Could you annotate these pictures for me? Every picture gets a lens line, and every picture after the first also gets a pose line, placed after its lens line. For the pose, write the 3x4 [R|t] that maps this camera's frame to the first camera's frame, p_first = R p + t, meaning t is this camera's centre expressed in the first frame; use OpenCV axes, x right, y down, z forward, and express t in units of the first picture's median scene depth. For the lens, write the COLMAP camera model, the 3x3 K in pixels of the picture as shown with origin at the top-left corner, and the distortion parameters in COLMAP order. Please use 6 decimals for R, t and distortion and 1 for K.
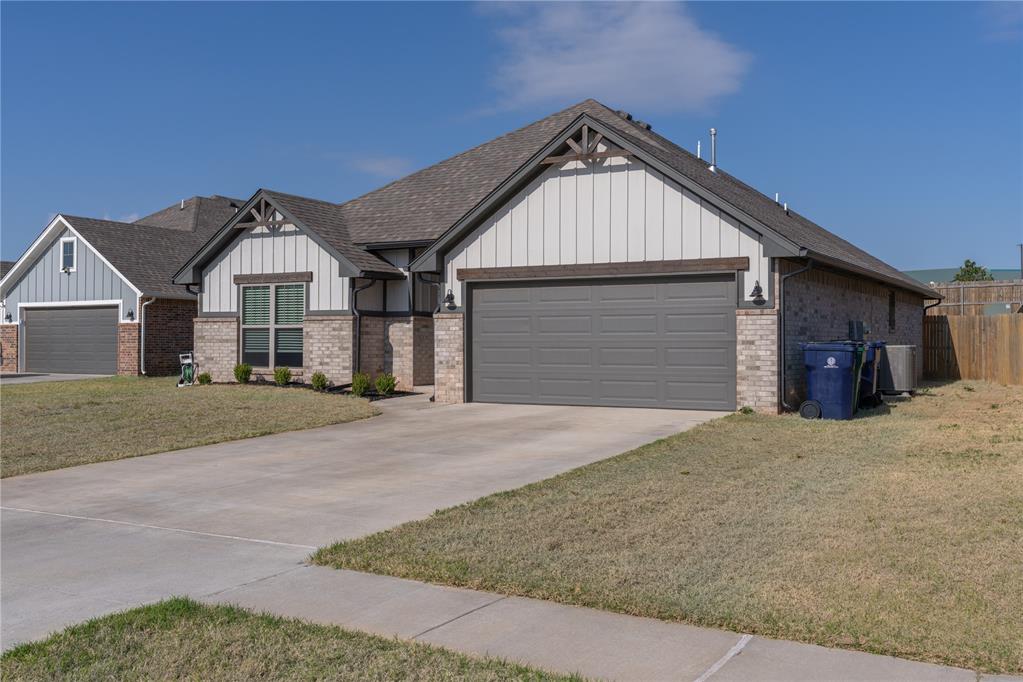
lens RADIAL K [[981.0, 0, 516.2], [0, 981.0, 339.7], [0, 0, 1]] dist [-0.017101, 0.000000]
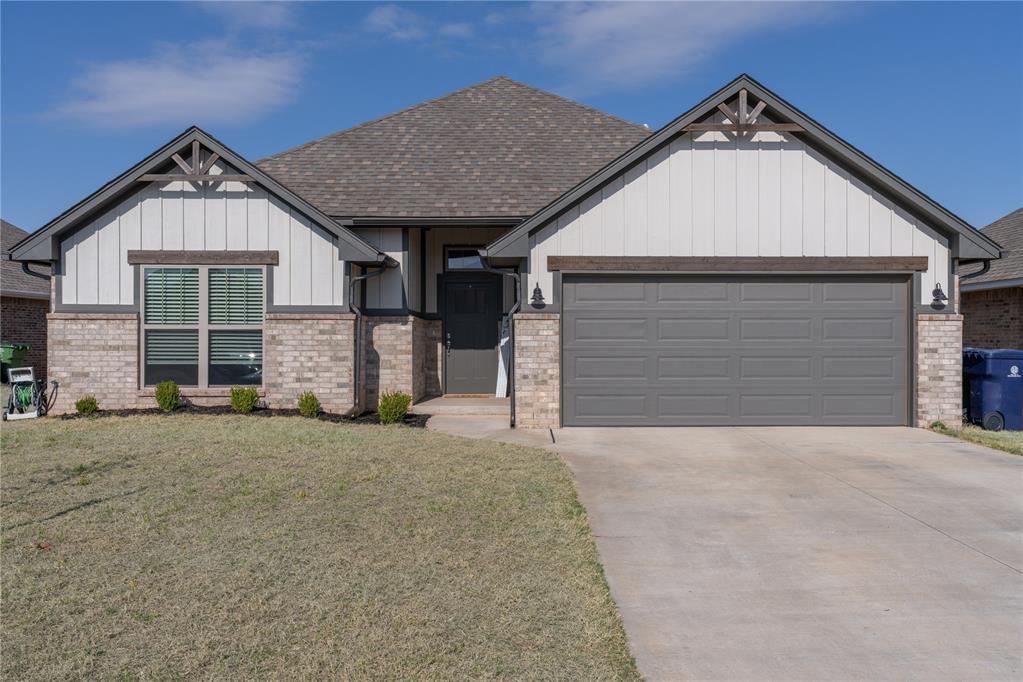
lens RADIAL K [[862.3, 0, 510.0], [0, 862.3, 340.7], [0, 0, 1]] dist [0.001199, 0.001210]
pose [[0.868486, -0.002680, 0.495707, -0.420500], [-0.000834, 0.999976, 0.006866, -0.009667], [-0.495714, -0.006377, 0.868463, 0.418765]]
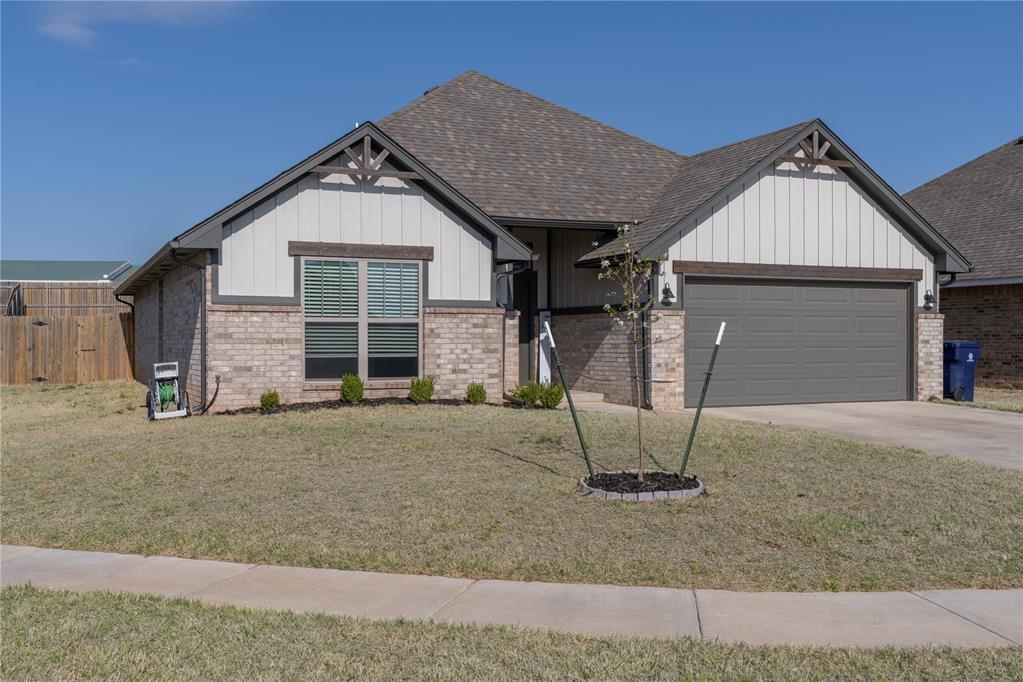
lens RADIAL K [[1030.6, 0, 510.8], [0, 1030.6, 343.4], [0, 0, 1]] dist [0.008084, 0.000000]
pose [[0.596449, -0.006029, 0.802628, -0.897682], [-0.001622, 0.999961, 0.008716, -0.004288], [-0.802649, -0.006501, 0.596416, 0.552696]]
